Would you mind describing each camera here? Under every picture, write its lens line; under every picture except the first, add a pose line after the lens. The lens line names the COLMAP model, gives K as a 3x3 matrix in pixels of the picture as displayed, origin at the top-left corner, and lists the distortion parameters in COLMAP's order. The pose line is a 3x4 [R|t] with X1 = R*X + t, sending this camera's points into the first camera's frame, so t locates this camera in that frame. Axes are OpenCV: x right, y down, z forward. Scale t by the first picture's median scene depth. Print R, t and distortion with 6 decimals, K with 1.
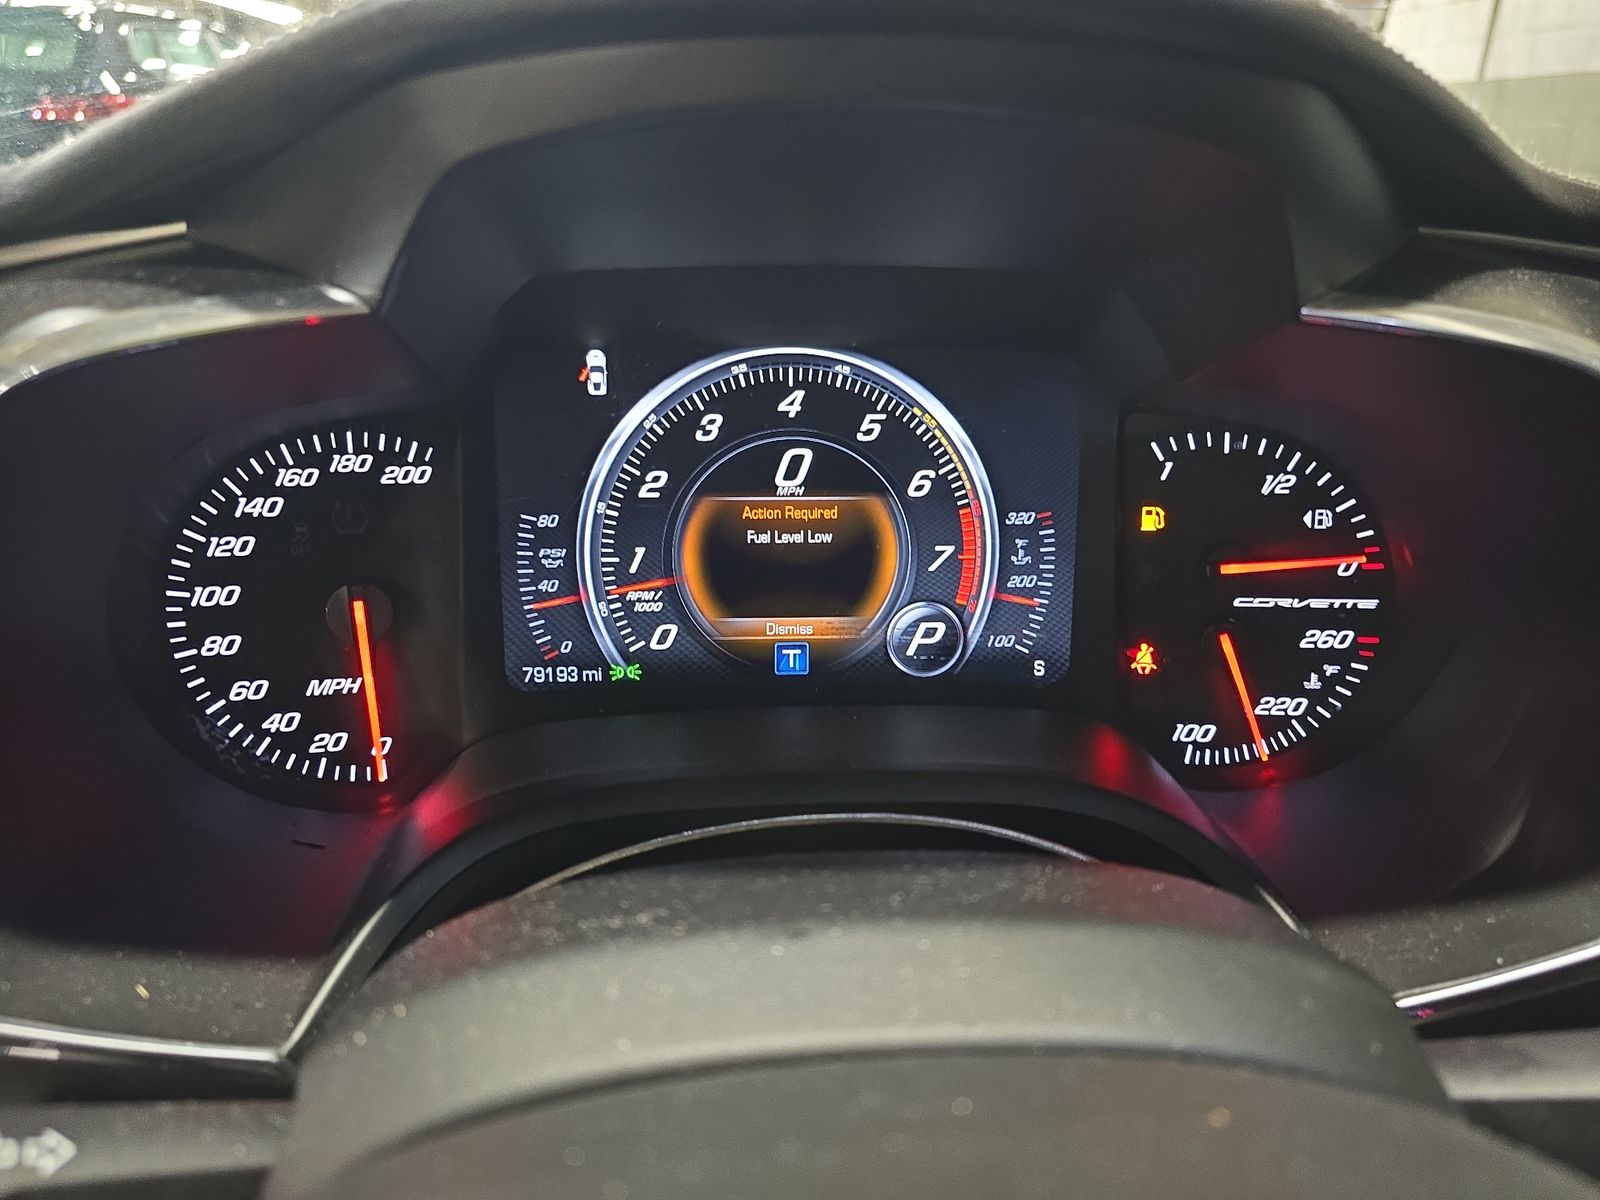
lens RADIAL K [[1149.0, 0, 800.0], [0, 1149.0, 600.0], [0, 0, 1]] dist [0.028463, -0.002793]
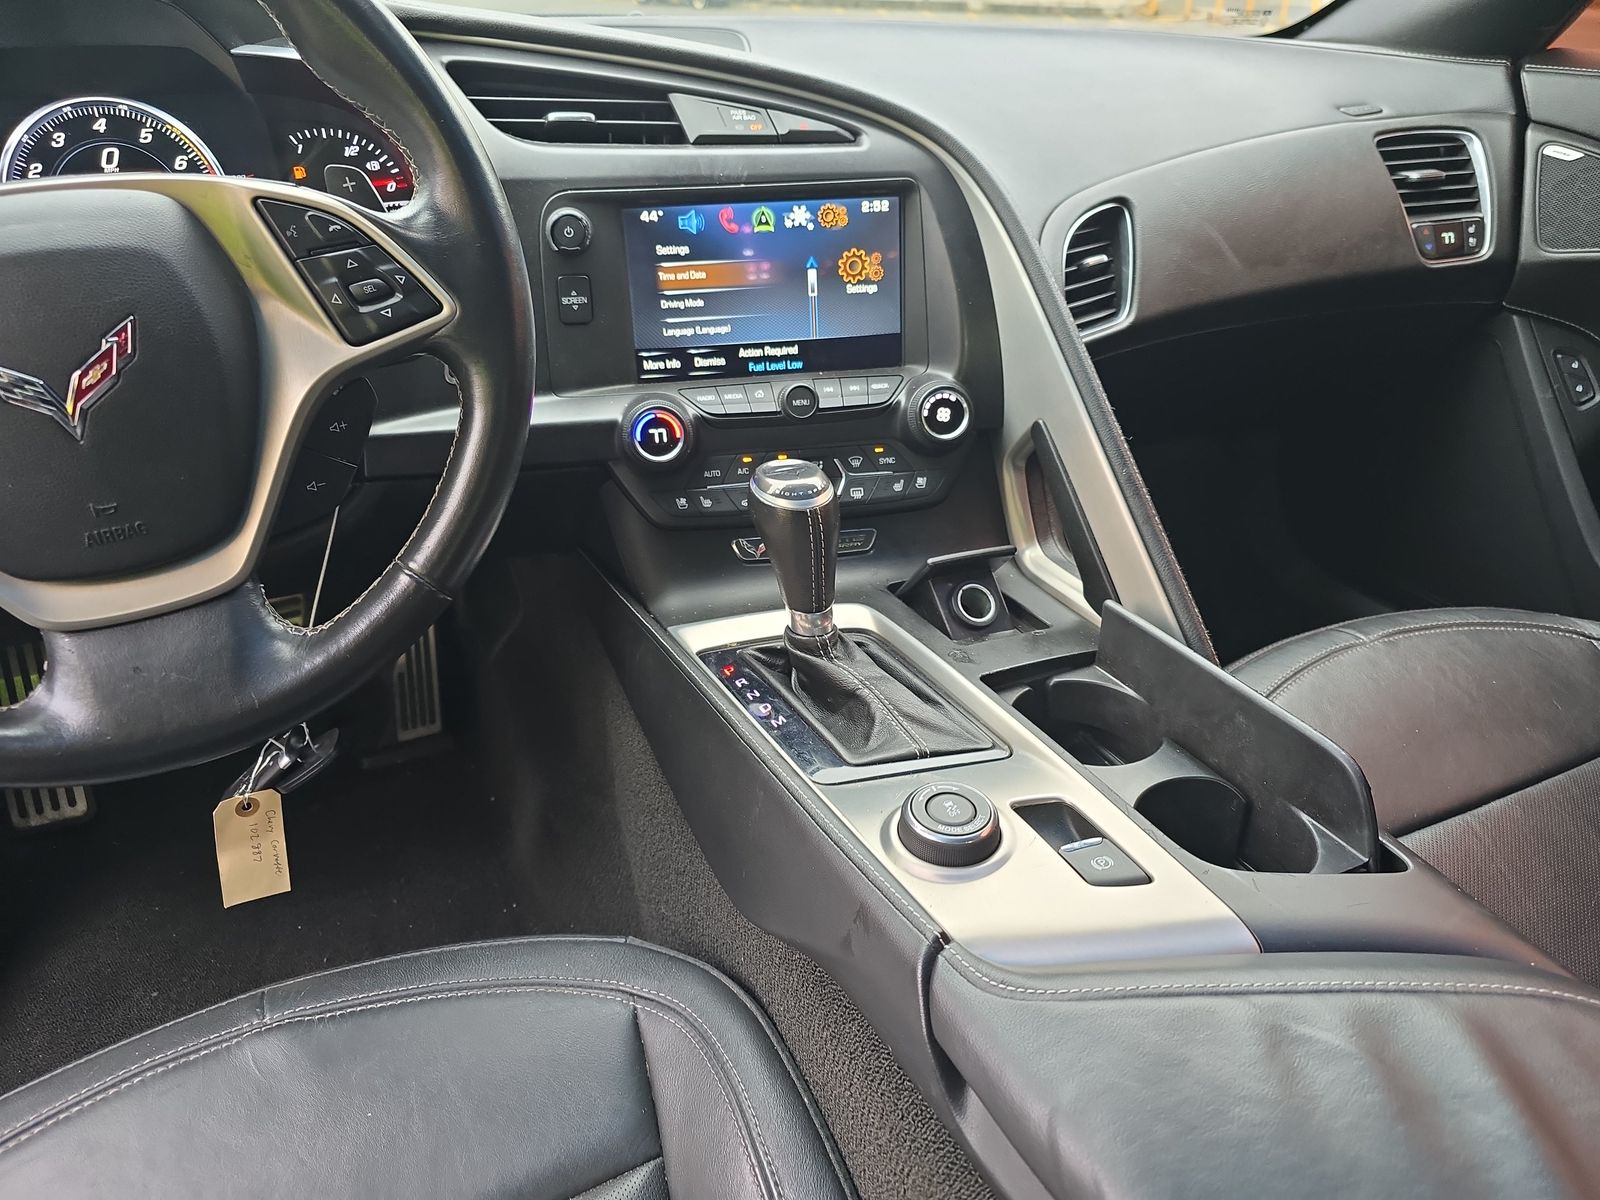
lens RADIAL K [[1149.0, 0, 800.0], [0, 1149.0, 600.0], [0, 0, 1]] dist [0.028463, -0.002793]
pose [[0.940982, -0.182560, 0.285000, 0.430372], [0.147401, 0.979051, 0.140468, 0.566507], [-0.304674, -0.090169, 0.948179, -1.484313]]
